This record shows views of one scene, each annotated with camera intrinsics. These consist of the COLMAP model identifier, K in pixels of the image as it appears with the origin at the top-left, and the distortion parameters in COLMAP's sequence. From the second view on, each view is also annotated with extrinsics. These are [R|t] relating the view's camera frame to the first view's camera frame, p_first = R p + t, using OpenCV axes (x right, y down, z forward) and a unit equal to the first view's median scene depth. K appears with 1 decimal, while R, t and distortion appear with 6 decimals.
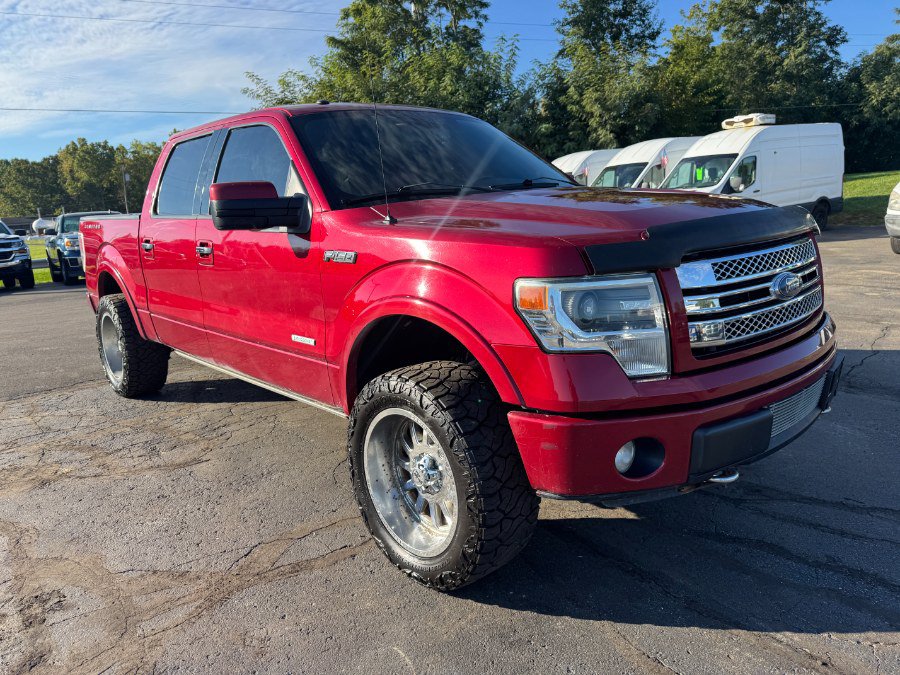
lens RADIAL K [[642.9, 0, 449.1], [0, 642.9, 339.8], [0, 0, 1]] dist [0.002772, -0.004782]
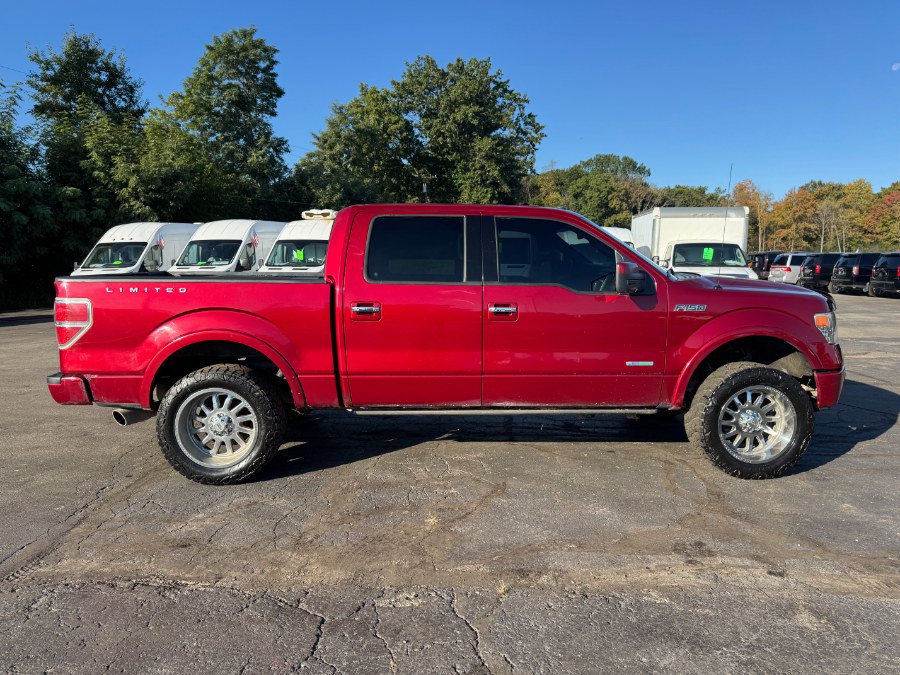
lens RADIAL K [[635.3, 0, 449.3], [0, 635.3, 338.5], [0, 0, 1]] dist [0.044417, -0.060064]
pose [[0.651109, -0.040502, 0.757902, -1.140296], [0.127301, 0.990257, -0.056445, -0.021788], [-0.748232, 0.133234, 0.649921, 0.223149]]
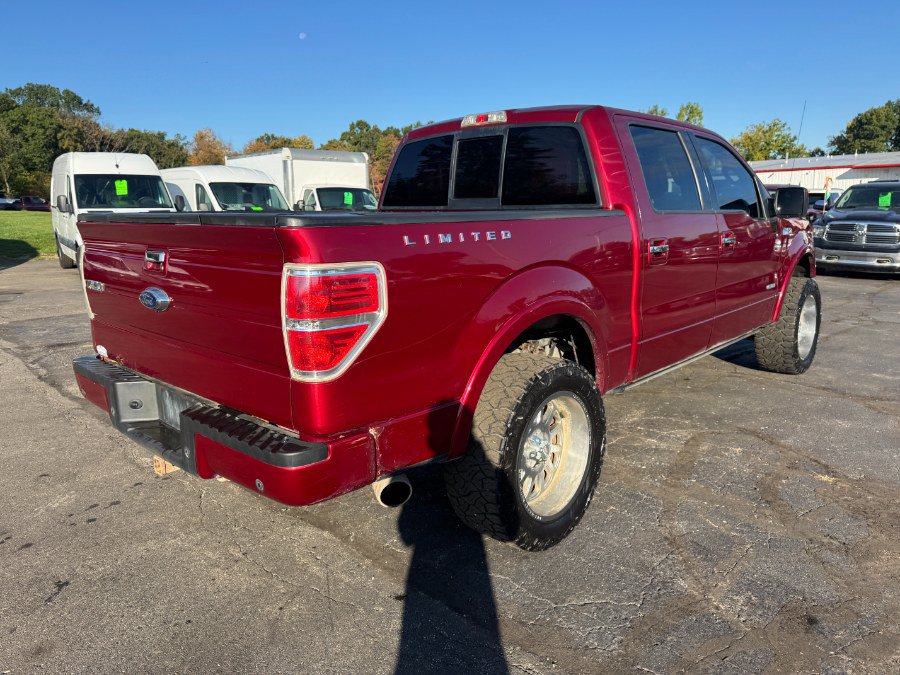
lens RADIAL K [[640.6, 0, 451.8], [0, 640.6, 335.3], [0, 0, 1]] dist [0.018359, -0.020189]
pose [[-0.084370, -0.143829, 0.985999, -1.215969], [0.227418, 0.960631, 0.159588, -0.225799], [-0.970135, 0.237699, -0.048339, 1.290273]]
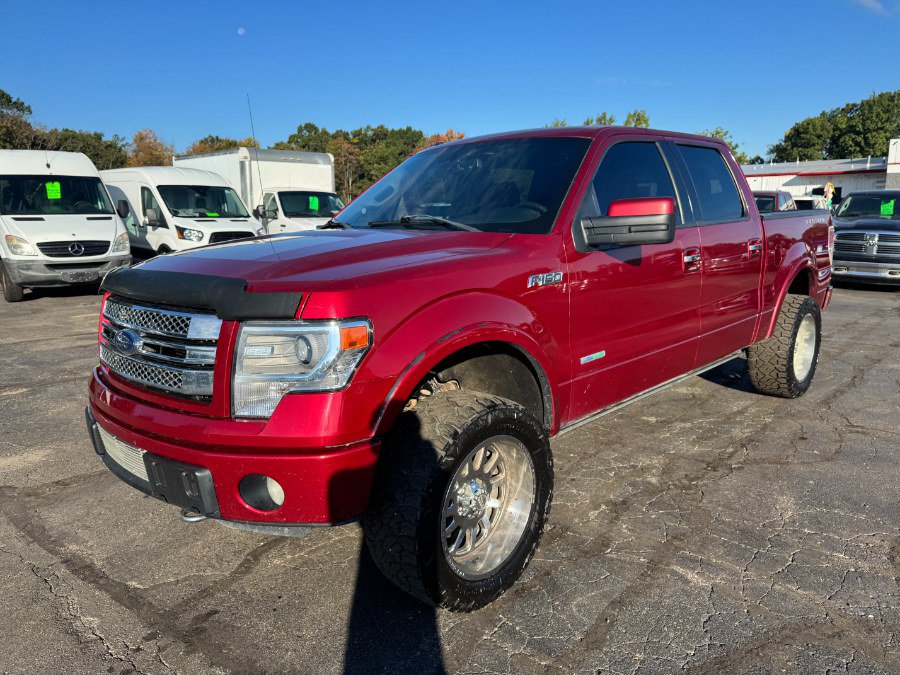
lens RADIAL K [[640.6, 0, 451.8], [0, 640.6, 335.3], [0, 0, 1]] dist [0.018359, -0.020189]
pose [[-0.161223, -0.135786, 0.977532, -0.888080], [0.226262, 0.959023, 0.170532, -0.280705], [-0.960631, 0.248672, -0.123893, 1.405208]]
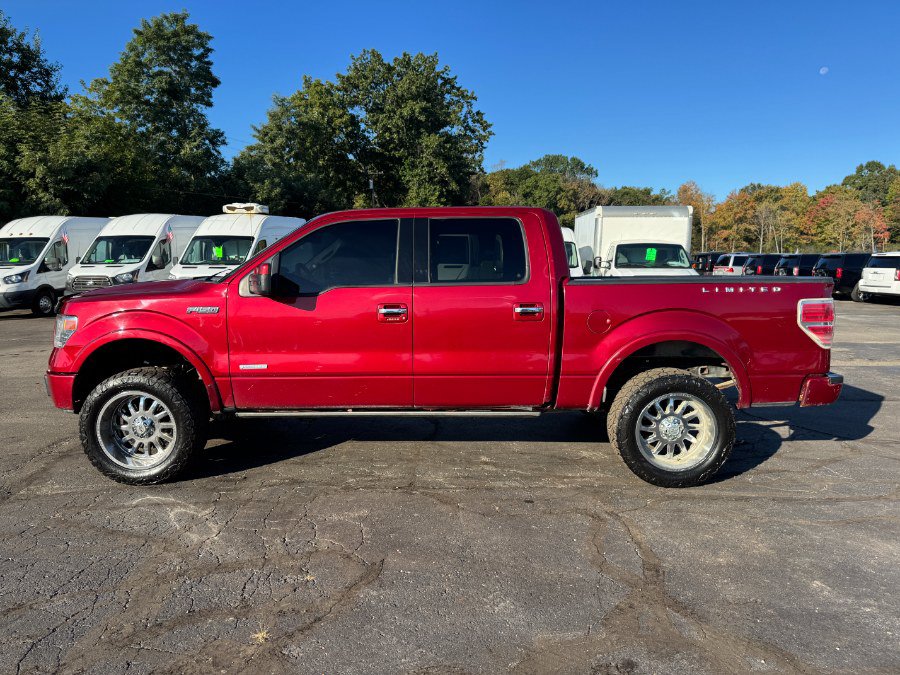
lens RADIAL K [[635.5, 0, 445.9], [0, 635.5, 338.4], [0, 0, 1]] dist [0.033654, -0.039928]
pose [[0.596569, -0.044492, 0.801328, -0.876572], [0.133656, 0.990027, -0.044534, -0.059777], [-0.791354, 0.133670, 0.596566, 0.294657]]
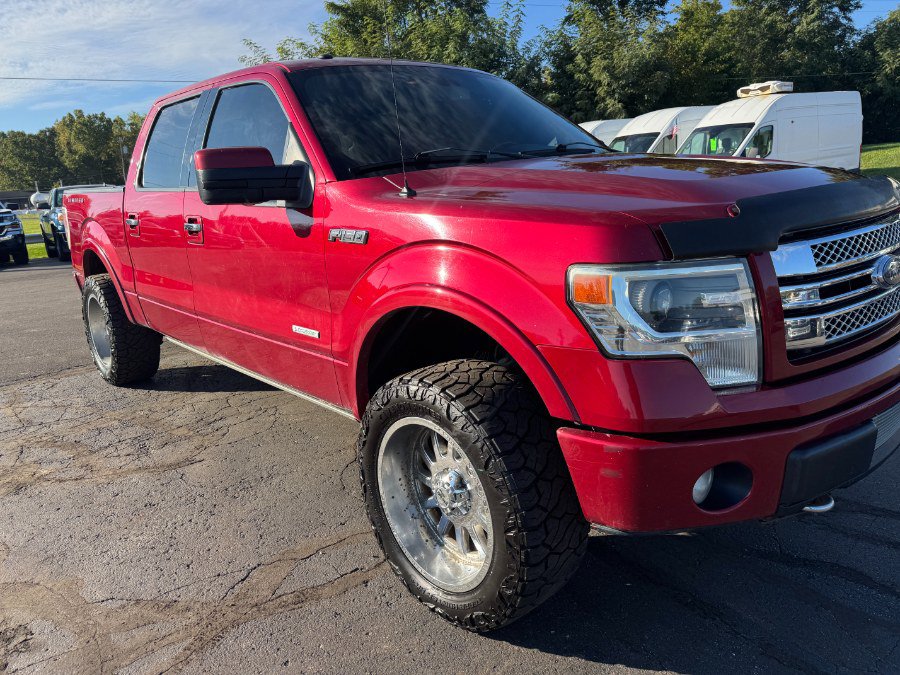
lens RADIAL K [[641.8, 0, 451.9], [0, 641.8, 339.9], [0, 0, 1]] dist [-0.002950, 0.003384]
pose [[0.999998, -0.001745, 0.001356, -0.020427], [0.001688, 0.999157, 0.041029, -0.016024], [-0.001426, -0.041027, 0.999157, 0.089820]]
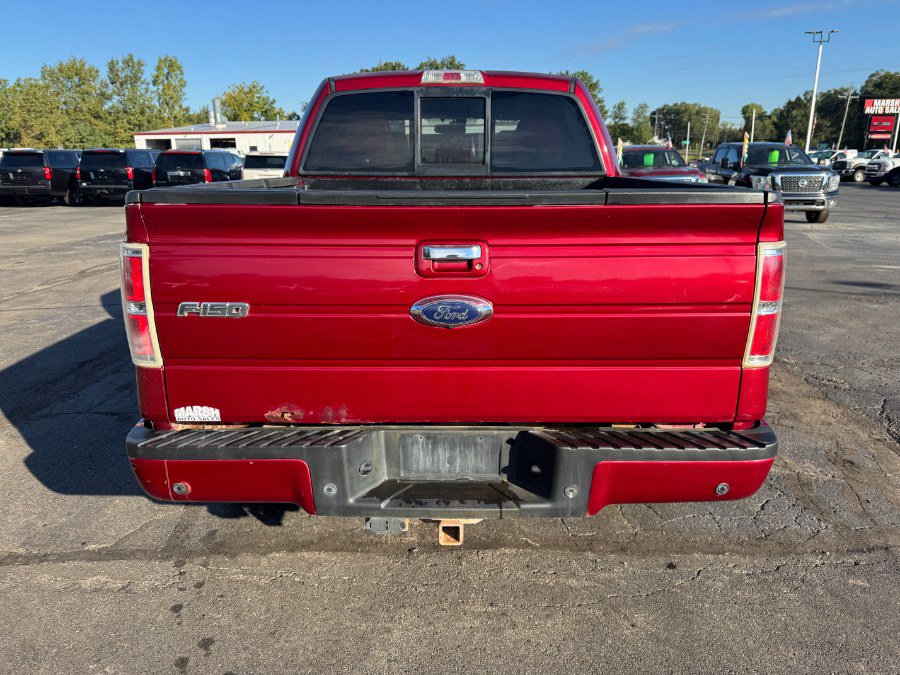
lens RADIAL K [[638.0, 0, 446.8], [0, 638.0, 335.6], [0, 0, 1]] dist [0.017799, -0.007889]
pose [[-0.732084, -0.125154, 0.669619, -0.894836], [0.186797, 0.908418, 0.374009, -0.365054], [-0.655103, 0.398889, -0.641660, 1.784647]]
